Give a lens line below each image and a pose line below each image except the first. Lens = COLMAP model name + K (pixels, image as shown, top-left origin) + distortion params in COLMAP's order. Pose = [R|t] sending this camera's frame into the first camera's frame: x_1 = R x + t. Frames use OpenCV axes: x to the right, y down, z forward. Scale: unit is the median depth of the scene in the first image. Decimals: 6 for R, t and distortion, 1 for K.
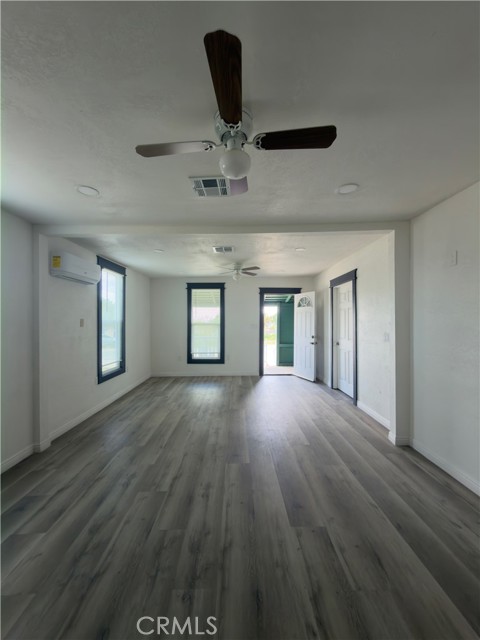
lens RADIAL K [[266.2, 0, 240.0], [0, 266.2, 320.0], [0, 0, 1]] dist [-0.009854, 0.000060]
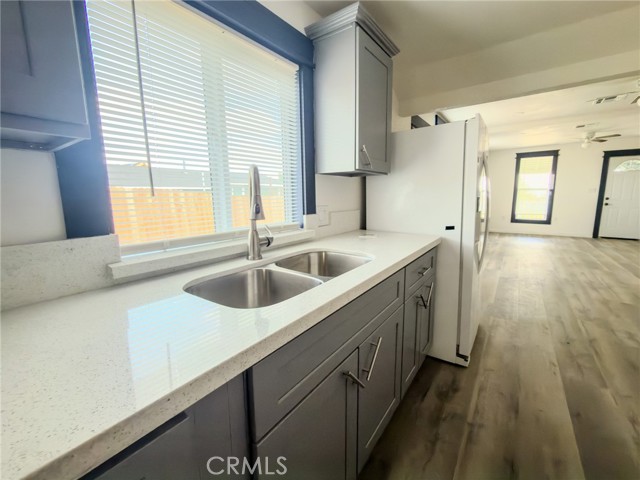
lens RADIAL K [[266.2, 0, 321.8], [0, 266.2, 234.0], [0, 0, 1]] dist [-0.009854, 0.000060]
pose [[0.801919, 0.083787, -0.591529, -0.168308], [0.013106, 0.987411, 0.157630, 0.015312], [0.597289, -0.134159, 0.790726, -0.457683]]
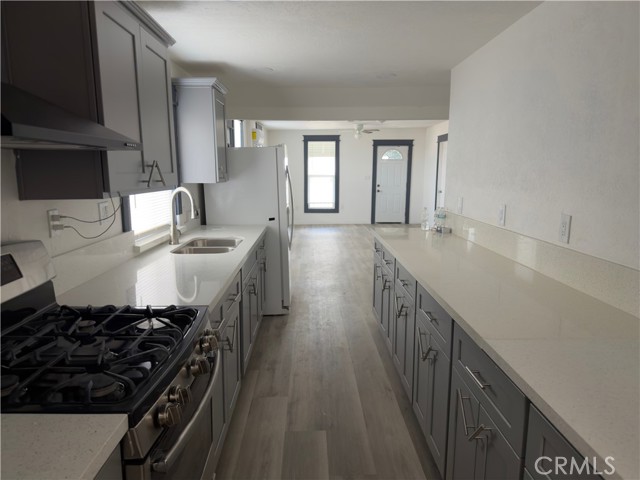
lens RADIAL K [[448.3, 0, 320.0], [0, 448.3, 240.0], [0, 0, 1]] dist [0.129298, -0.143813]
pose [[0.999860, 0.002409, 0.016577, -0.163983], [-0.005061, 0.986802, 0.161852, -0.021409], [-0.015968, -0.161913, 0.986676, -0.804709]]
